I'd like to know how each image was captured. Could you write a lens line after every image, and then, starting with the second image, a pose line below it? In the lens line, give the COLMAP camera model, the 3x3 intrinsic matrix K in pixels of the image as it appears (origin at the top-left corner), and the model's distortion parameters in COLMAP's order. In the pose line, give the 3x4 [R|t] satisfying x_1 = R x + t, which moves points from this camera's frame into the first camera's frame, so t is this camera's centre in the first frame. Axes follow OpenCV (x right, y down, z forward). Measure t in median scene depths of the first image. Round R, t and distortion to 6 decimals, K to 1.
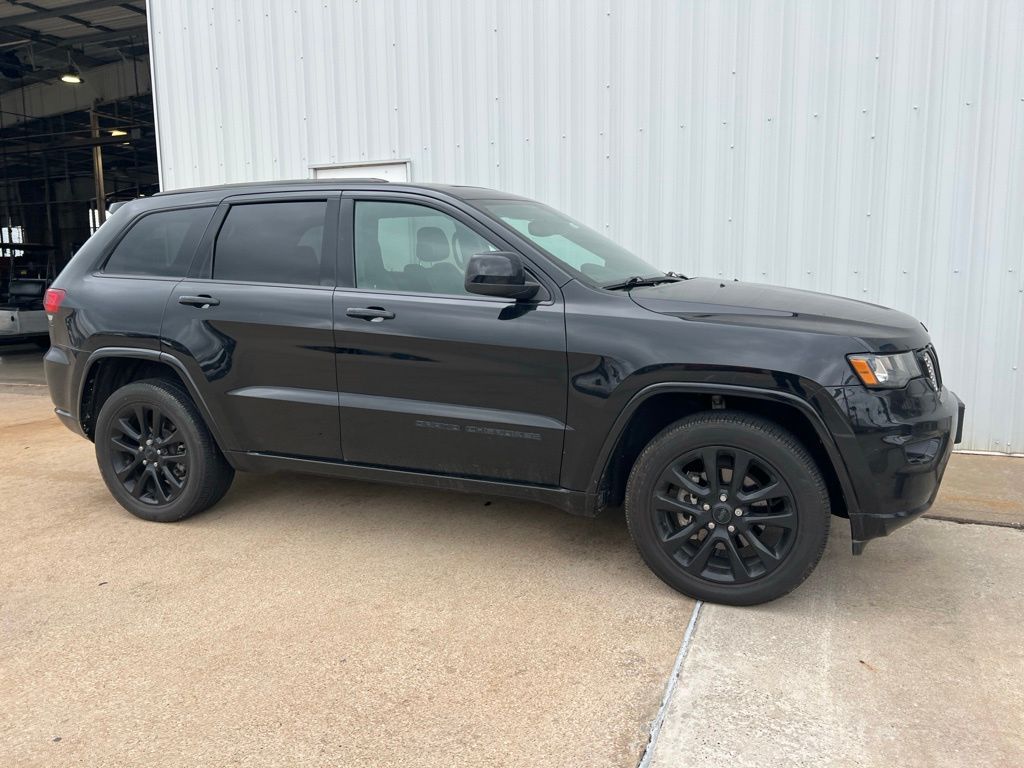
lens RADIAL K [[778.5, 0, 512.0], [0, 778.5, 384.0], [0, 0, 1]] dist [0.034161, -0.005249]
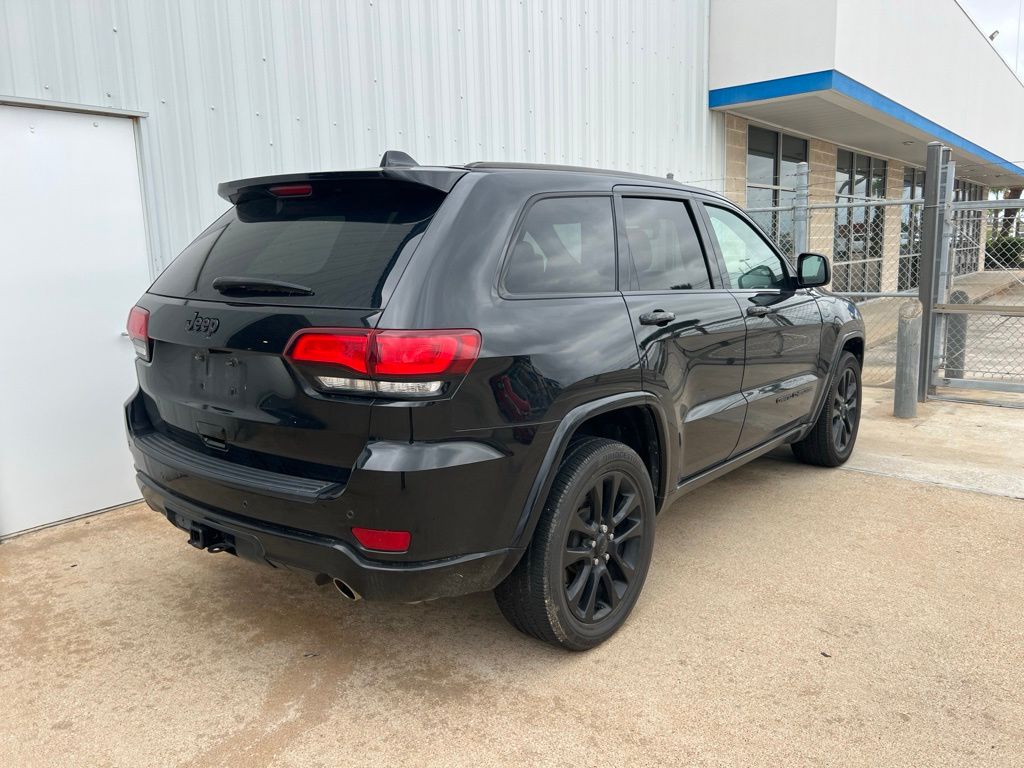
lens RADIAL K [[778.5, 0, 512.0], [0, 778.5, 384.0], [0, 0, 1]] dist [0.034161, -0.005249]
pose [[0.276052, -0.148392, 0.949618, -1.492331], [0.164701, 0.980699, 0.105370, -0.181495], [-0.946926, 0.127316, 0.295164, 1.142502]]
